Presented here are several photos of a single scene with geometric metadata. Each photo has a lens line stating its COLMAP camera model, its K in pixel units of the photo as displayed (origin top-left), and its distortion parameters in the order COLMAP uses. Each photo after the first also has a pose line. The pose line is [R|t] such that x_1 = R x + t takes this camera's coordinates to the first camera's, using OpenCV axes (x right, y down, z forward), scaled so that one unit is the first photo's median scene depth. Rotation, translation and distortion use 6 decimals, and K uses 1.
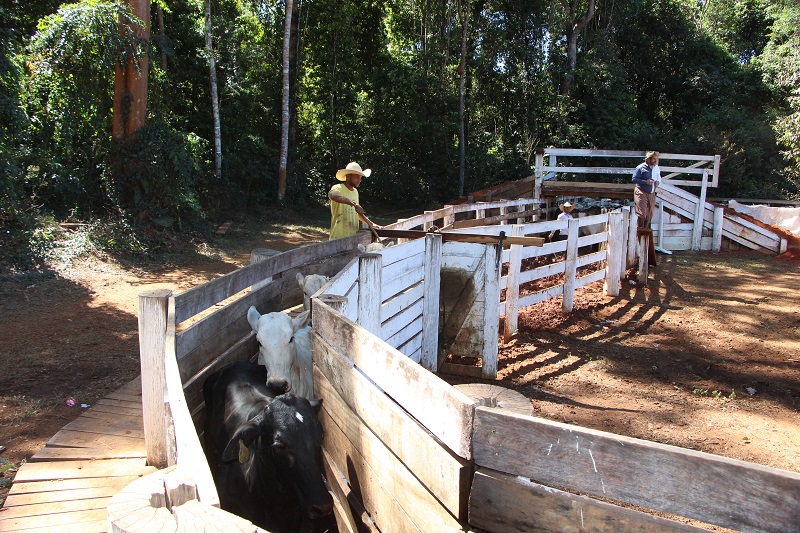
lens RADIAL K [[675.2, 0, 400.0], [0, 675.2, 266.5], [0, 0, 1]] dist [-0.186428, 0.158842]
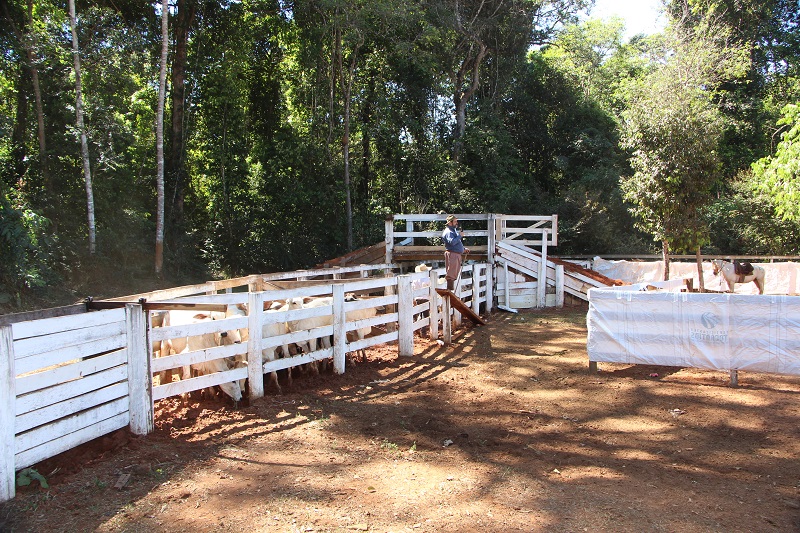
lens RADIAL K [[675.2, 0, 400.0], [0, 675.2, 266.5], [0, 0, 1]] dist [-0.186428, 0.158842]
pose [[0.993969, -0.032299, 0.104800, 0.115079], [0.042516, 0.994398, -0.096773, 0.003871], [-0.101087, 0.100645, 0.989774, -0.027076]]
